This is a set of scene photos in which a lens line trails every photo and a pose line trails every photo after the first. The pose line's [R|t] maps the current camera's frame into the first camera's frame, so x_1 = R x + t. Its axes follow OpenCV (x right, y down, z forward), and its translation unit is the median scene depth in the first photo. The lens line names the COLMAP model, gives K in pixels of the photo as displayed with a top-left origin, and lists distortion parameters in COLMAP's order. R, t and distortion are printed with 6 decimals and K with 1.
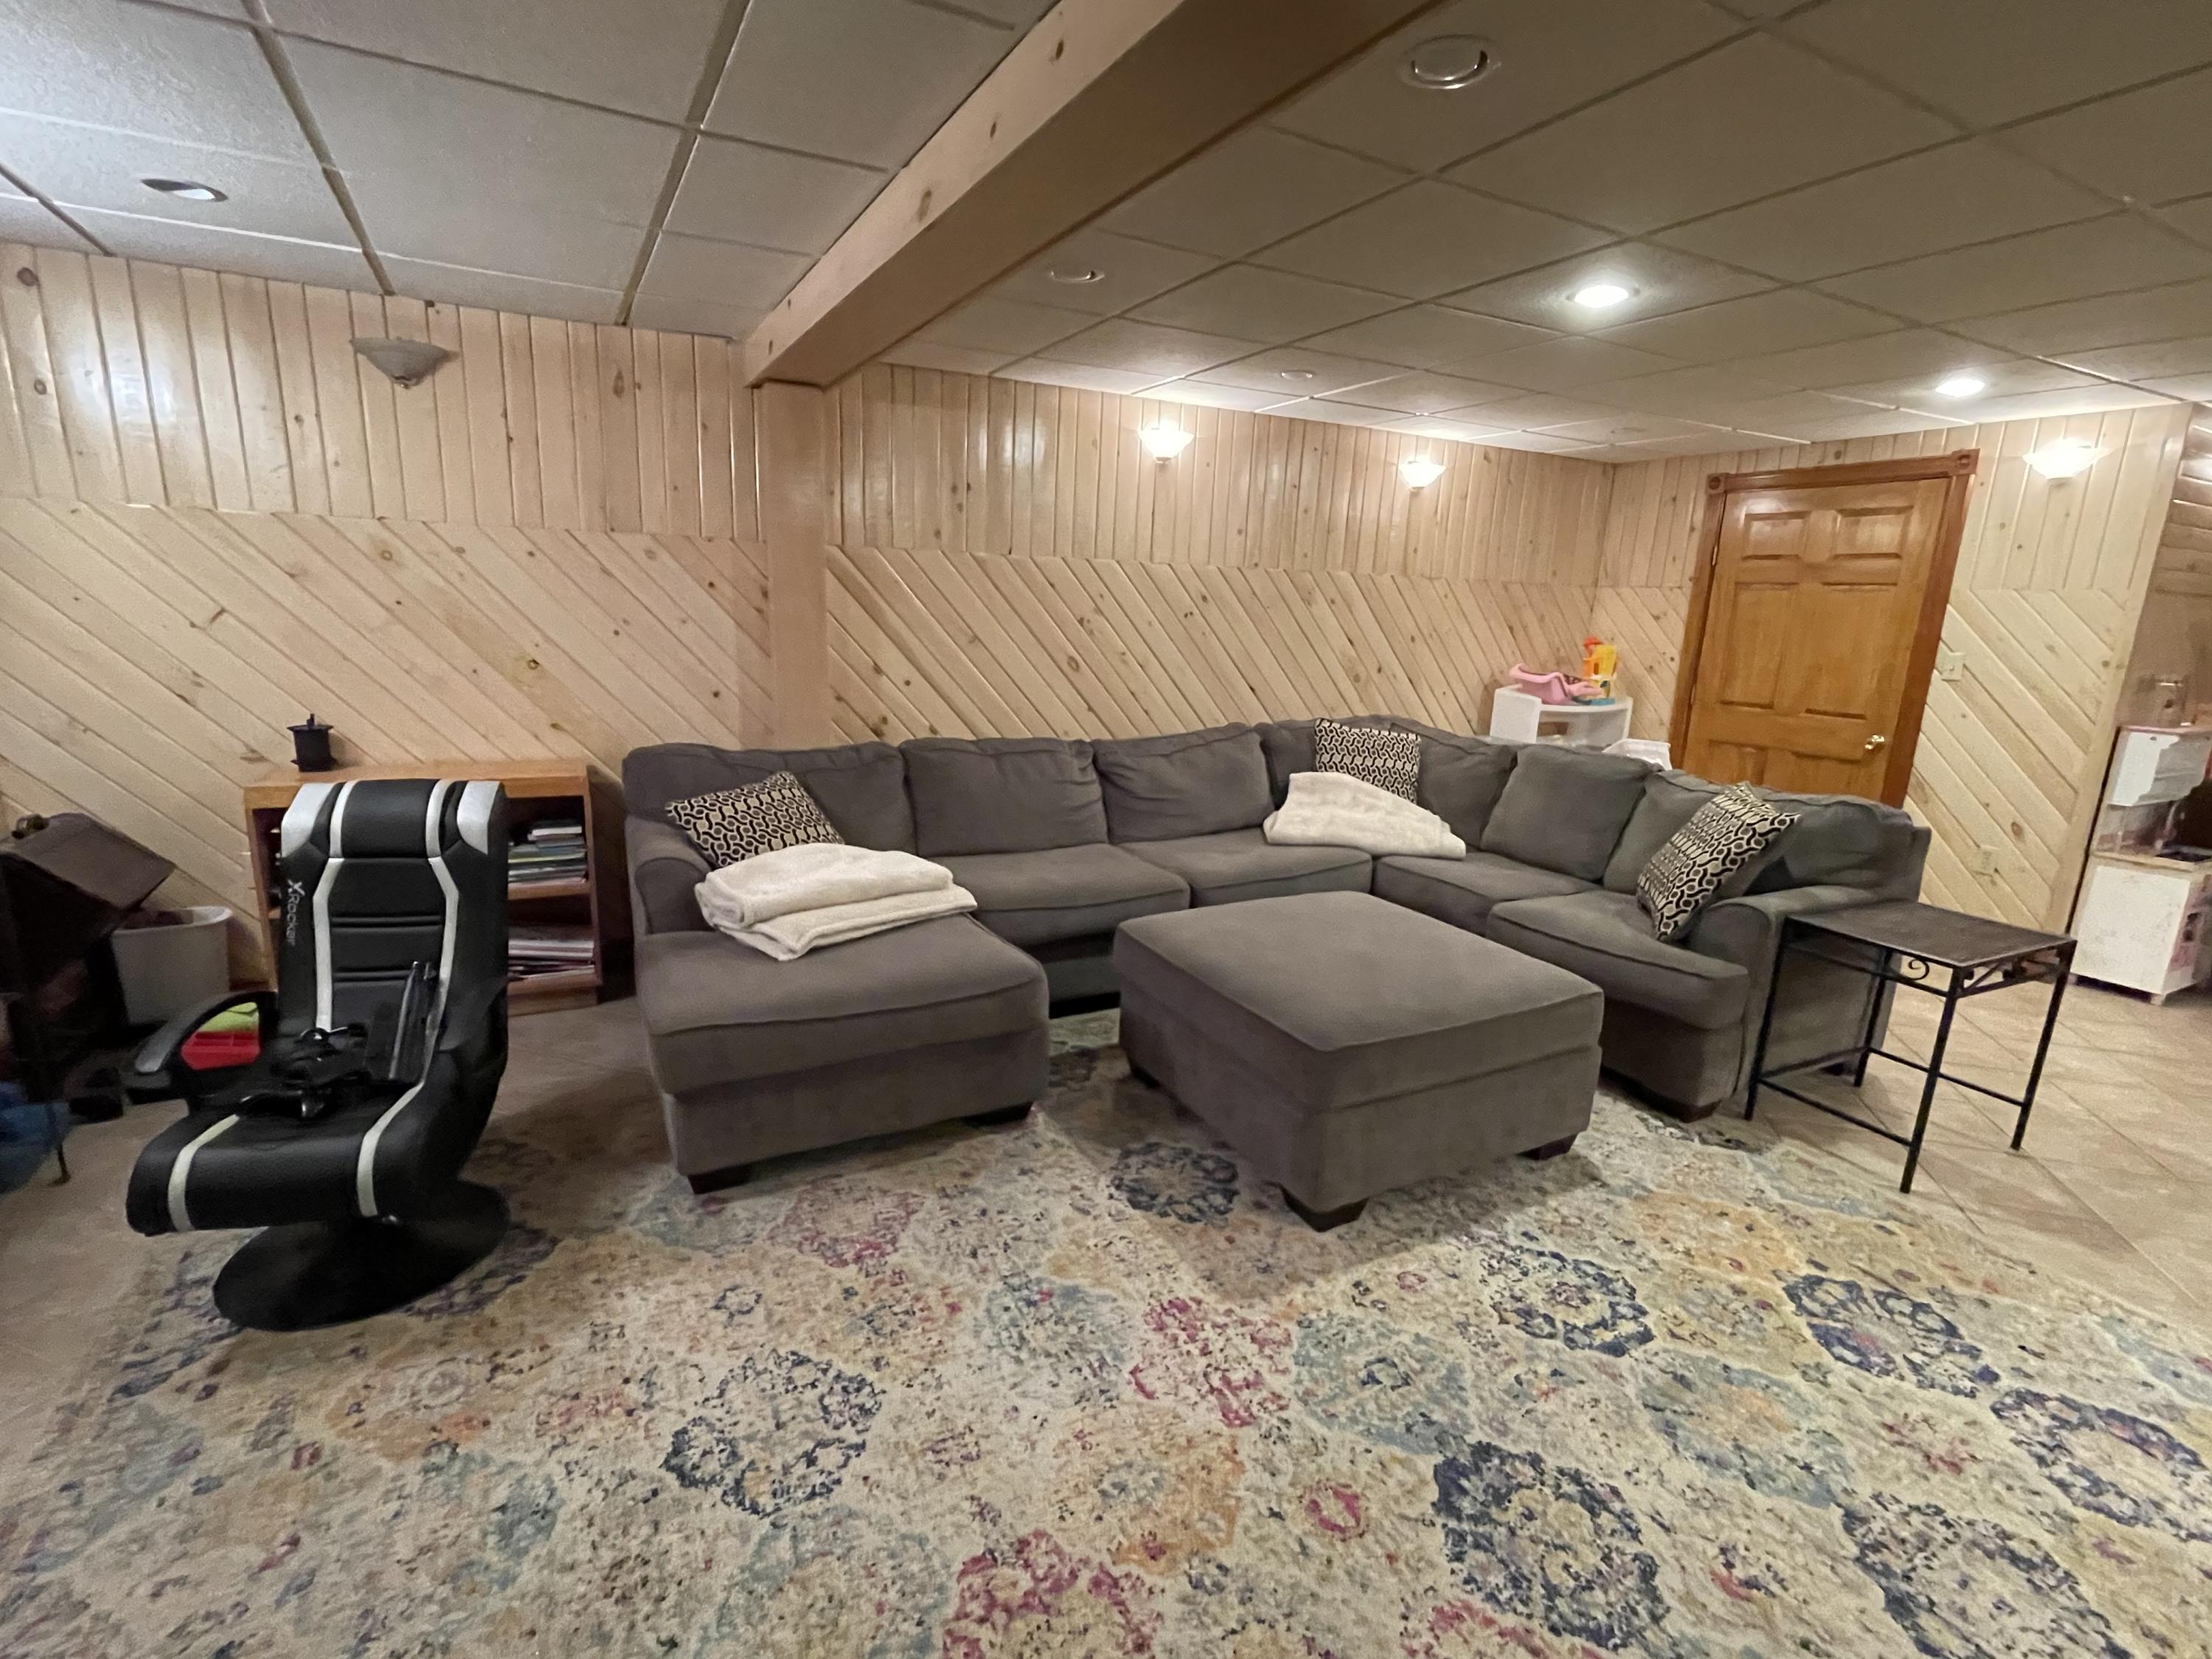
lens RADIAL K [[1004.3, 0, 1089.3], [0, 1004.3, 832.7], [0, 0, 1]] dist [-0.001076, -0.000625]
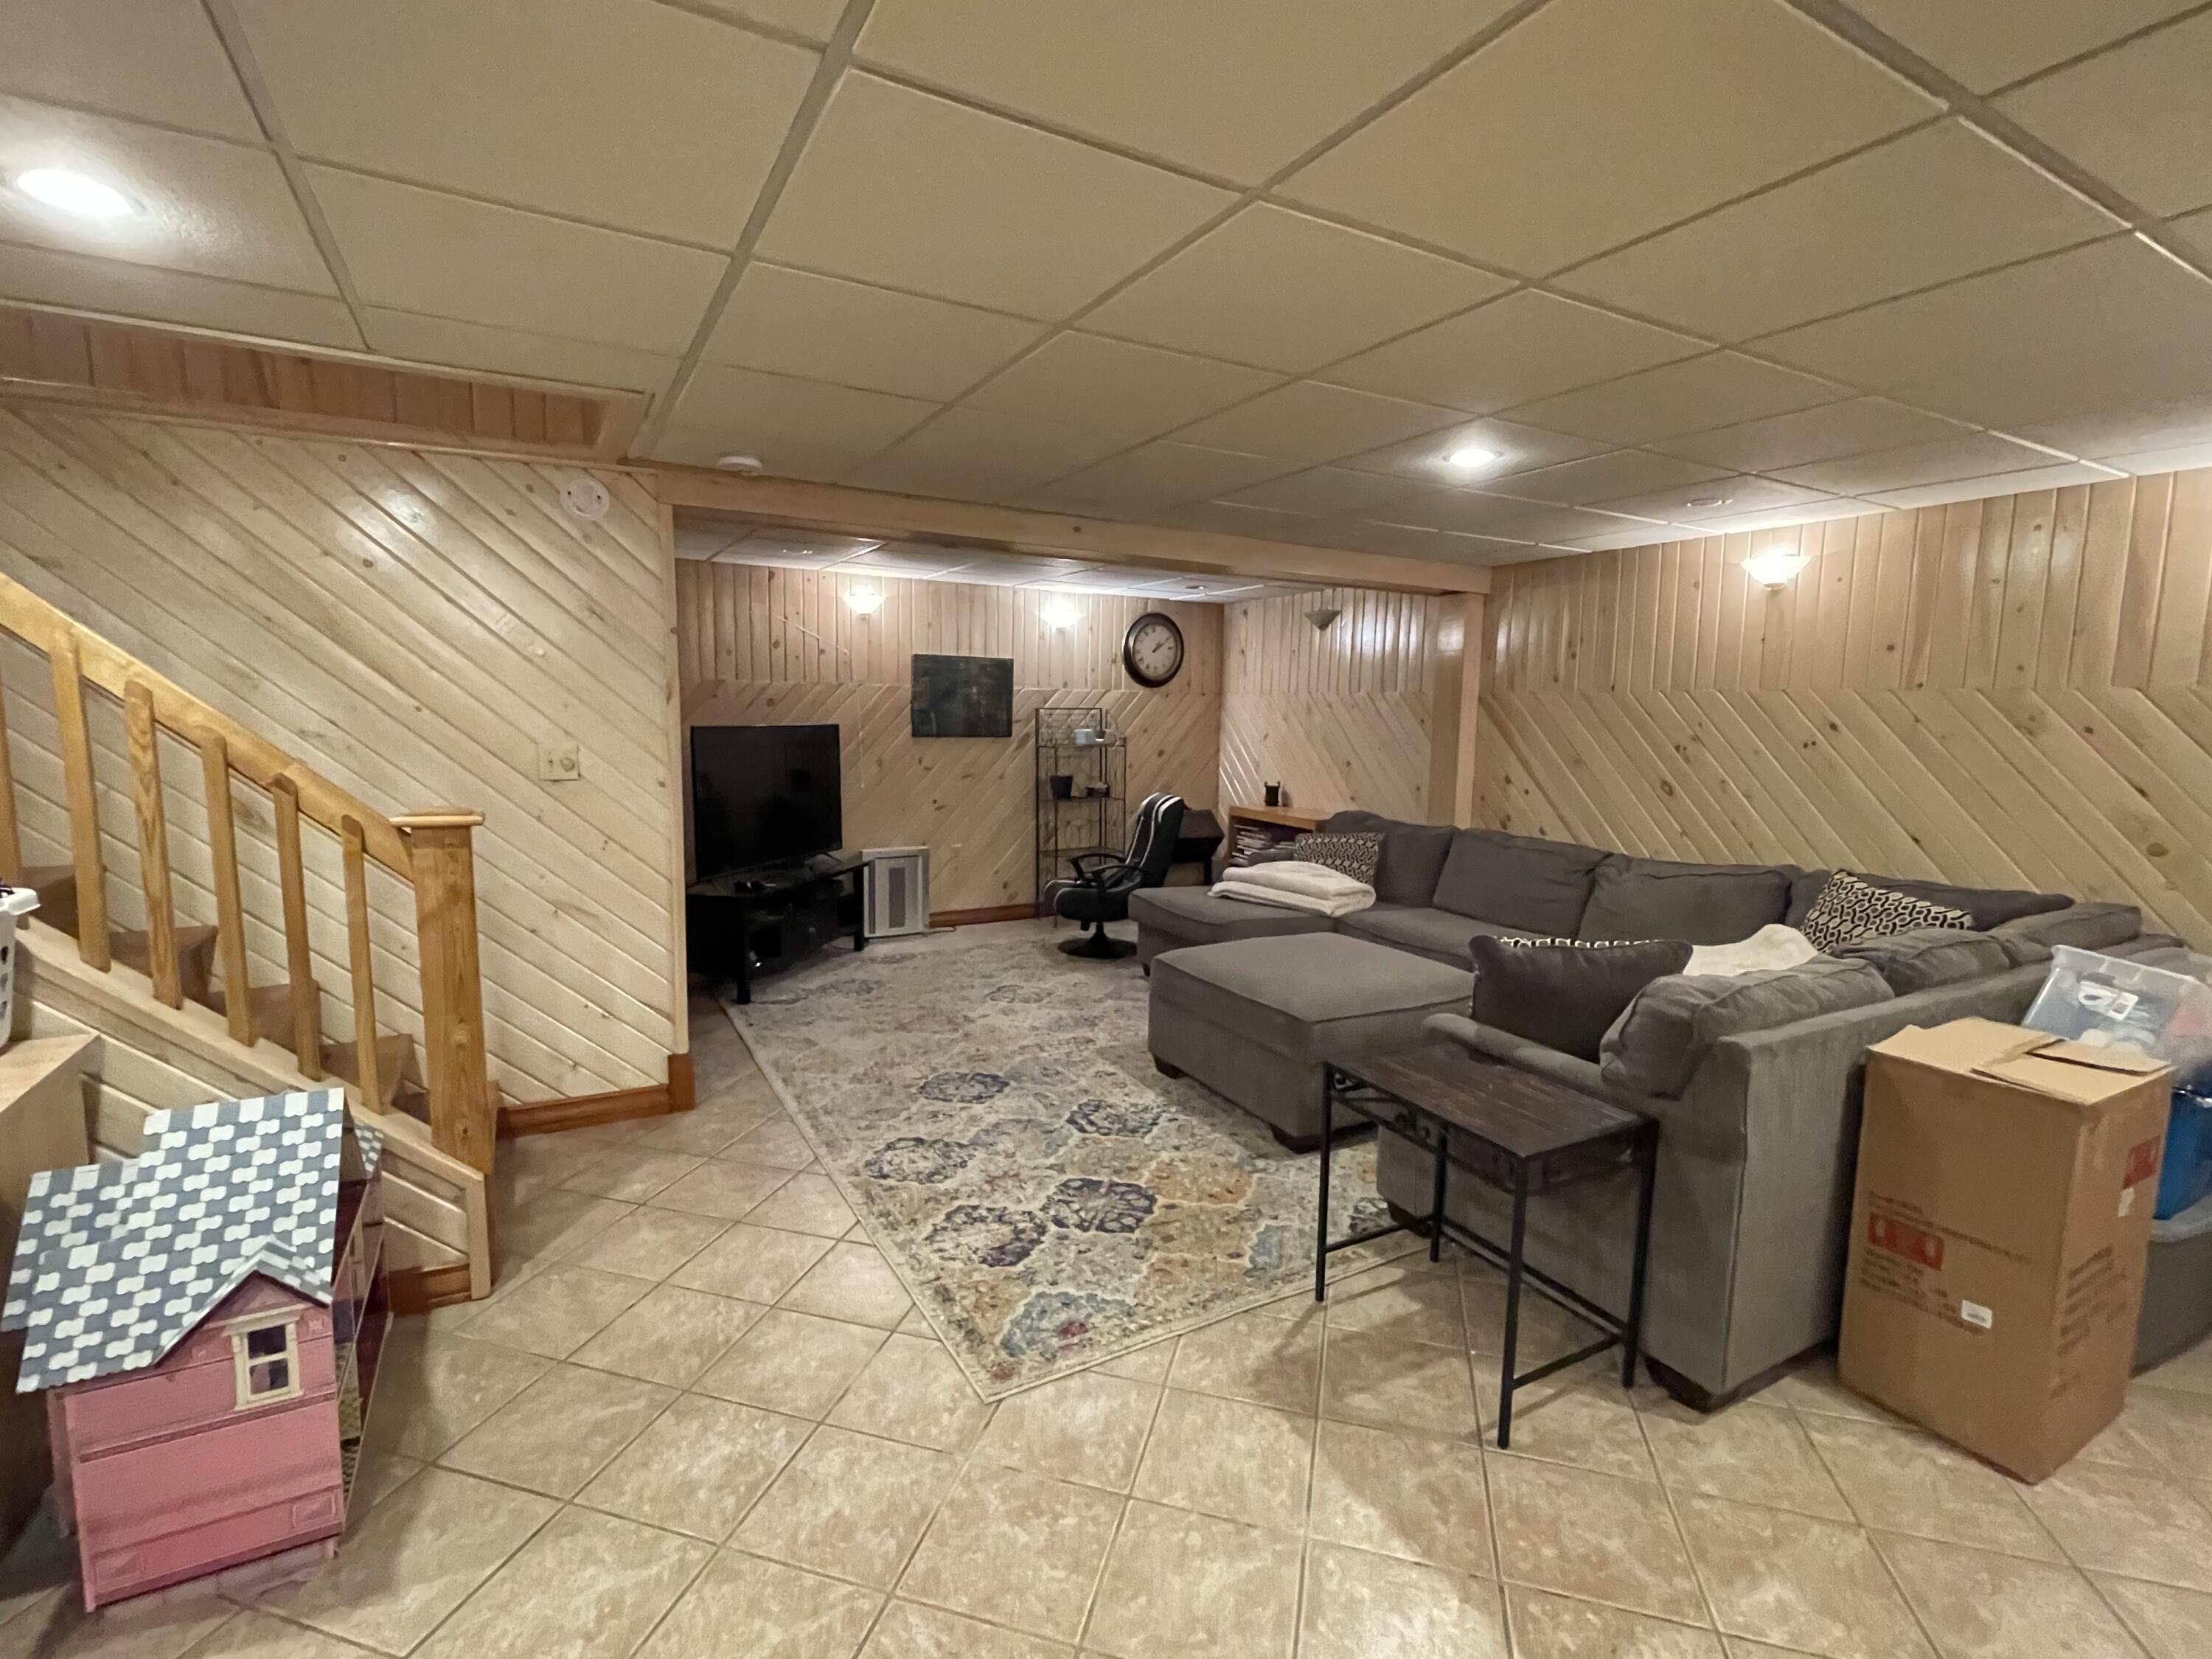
lens RADIAL K [[1004.3, 0, 1093.5], [0, 1004.3, 821.9], [0, 0, 1]] dist [-0.001076, -0.000625]
pose [[0.032245, 0.082308, -0.996085, 2.116334], [-0.238457, 0.968457, 0.072306, -0.135821], [0.970618, 0.235192, 0.050855, 0.761501]]
